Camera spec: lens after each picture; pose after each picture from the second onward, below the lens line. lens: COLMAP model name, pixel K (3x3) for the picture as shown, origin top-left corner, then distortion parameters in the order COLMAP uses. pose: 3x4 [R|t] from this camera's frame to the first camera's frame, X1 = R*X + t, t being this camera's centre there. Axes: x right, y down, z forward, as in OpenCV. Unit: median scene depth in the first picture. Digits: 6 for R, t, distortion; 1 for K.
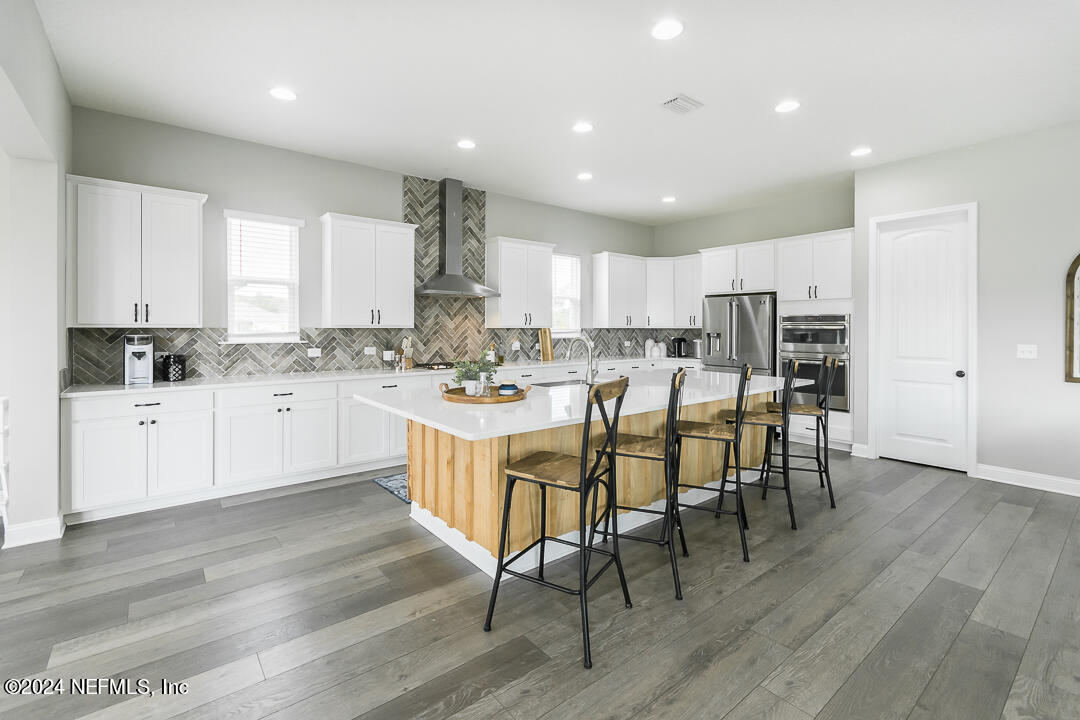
lens RADIAL K [[476.3, 0, 539.0], [0, 476.3, 327.9], [0, 0, 1]] dist [0.001876, 0.000209]
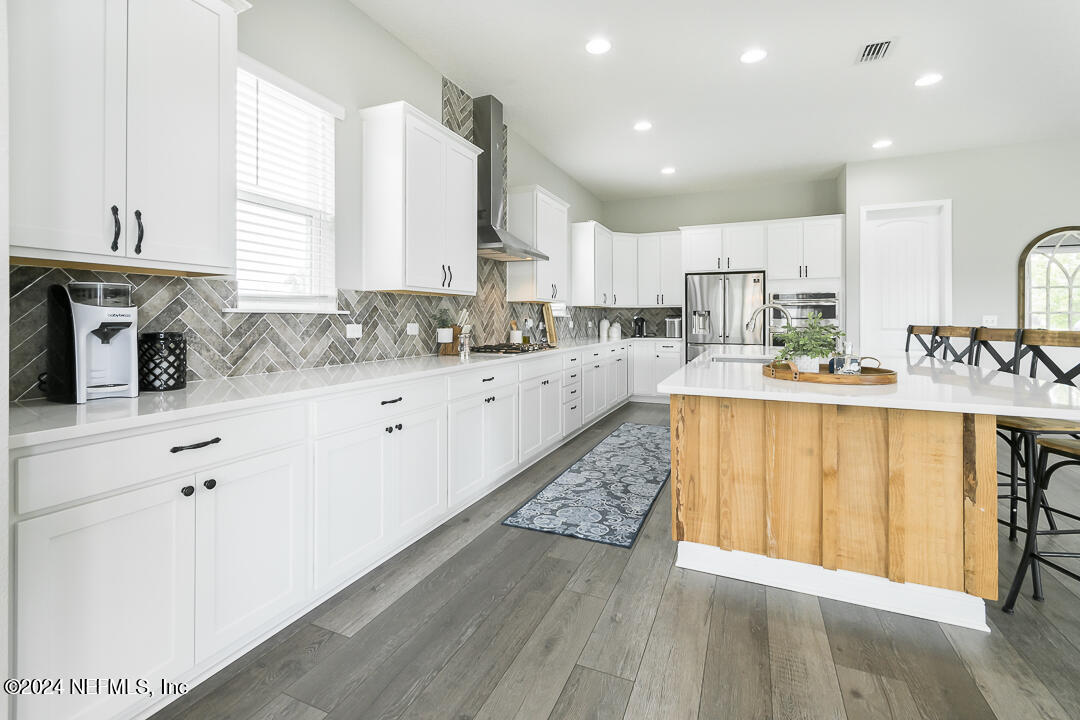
lens RADIAL K [[478.7, 0, 520.8], [0, 478.7, 316.4], [0, 0, 1]] dist [0.001870, 0.000441]
pose [[0.893098, 0.001727, 0.449858, -0.521276], [0.001008, 0.999982, -0.005841, 0.034788], [-0.449860, 0.005670, 0.893081, 0.341289]]
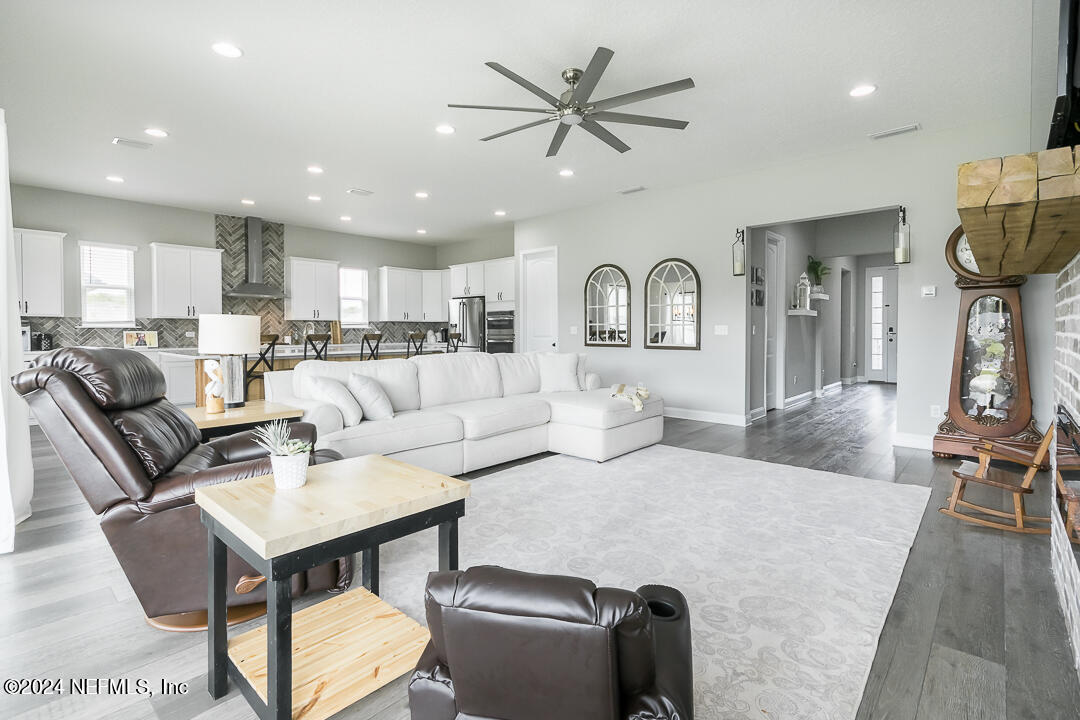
lens RADIAL K [[503.9, 0, 532.9], [0, 503.9, 340.6], [0, 0, 1]] dist [-0.000483, -0.000211]
pose [[0.988920, -0.007094, 0.148279, 0.466274], [0.004546, 0.999836, 0.017519, 0.045096], [-0.148379, -0.016651, 0.988790, -0.706047]]
